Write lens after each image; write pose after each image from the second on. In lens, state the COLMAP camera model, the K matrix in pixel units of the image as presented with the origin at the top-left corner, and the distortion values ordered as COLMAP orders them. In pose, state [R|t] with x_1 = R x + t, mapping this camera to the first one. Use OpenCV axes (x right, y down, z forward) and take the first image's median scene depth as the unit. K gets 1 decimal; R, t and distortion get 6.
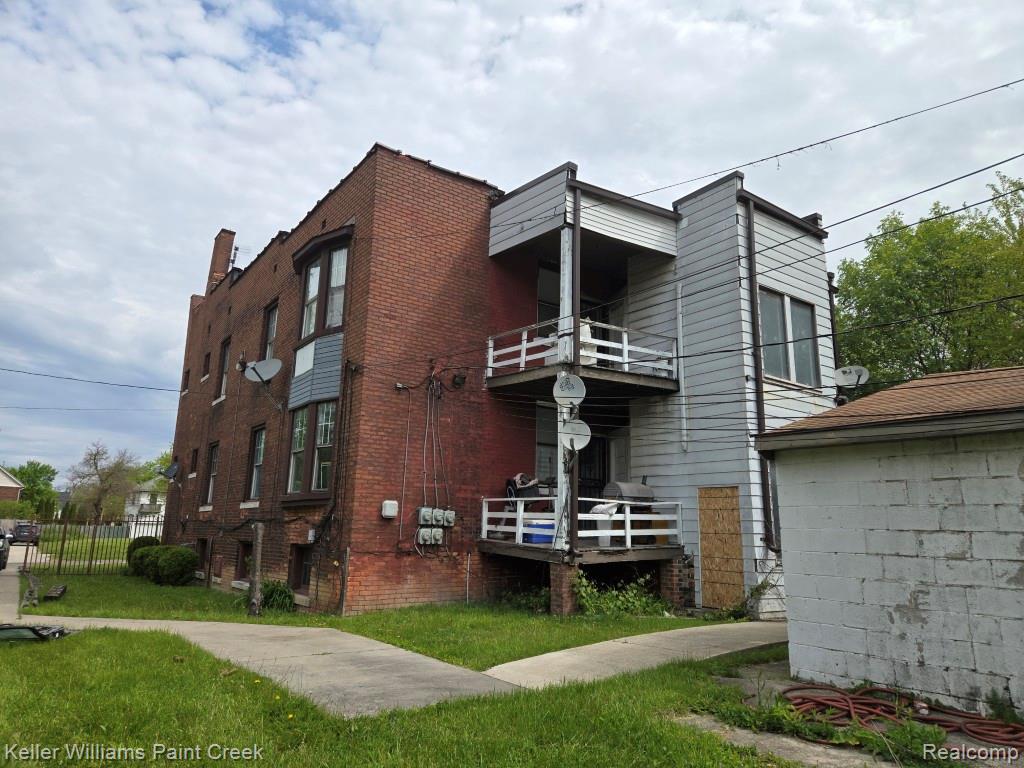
lens RADIAL K [[678.1, 0, 512.2], [0, 678.1, 381.8], [0, 0, 1]] dist [0.029700, -0.023353]
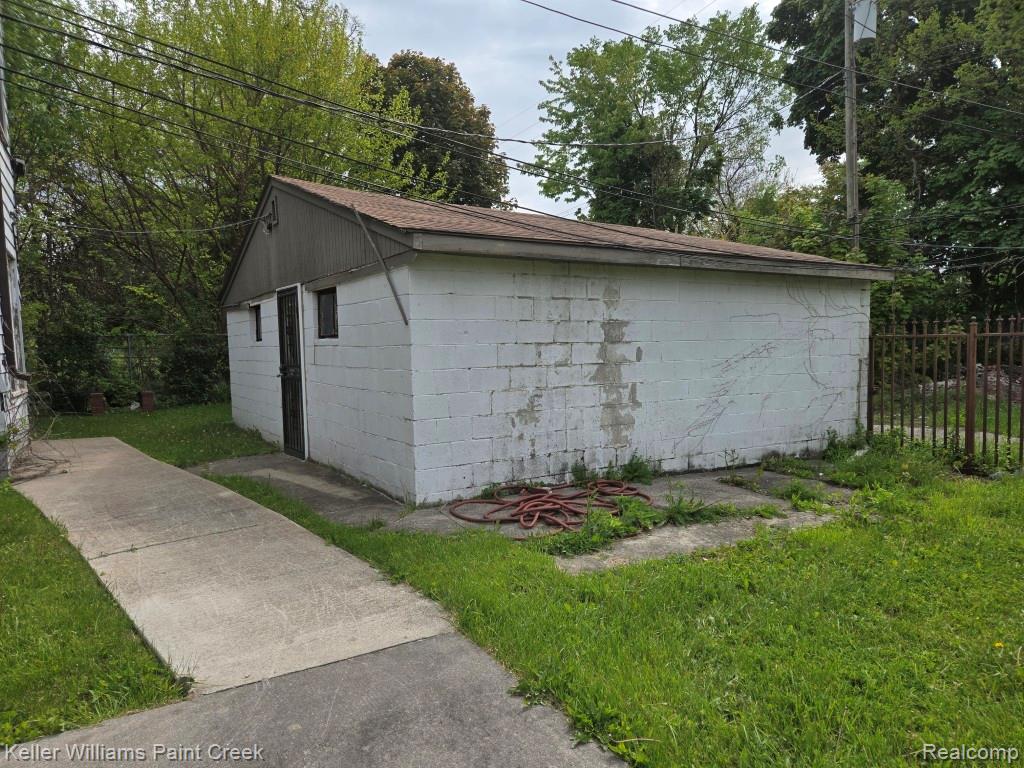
lens RADIAL K [[678.1, 0, 511.0], [0, 678.1, 387.9], [0, 0, 1]] dist [0.029700, -0.023353]
pose [[0.078194, -0.095672, 0.992337, -0.523301], [-0.198434, 0.973974, 0.109538, 0.180134], [-0.976990, -0.205478, 0.057174, 0.984077]]
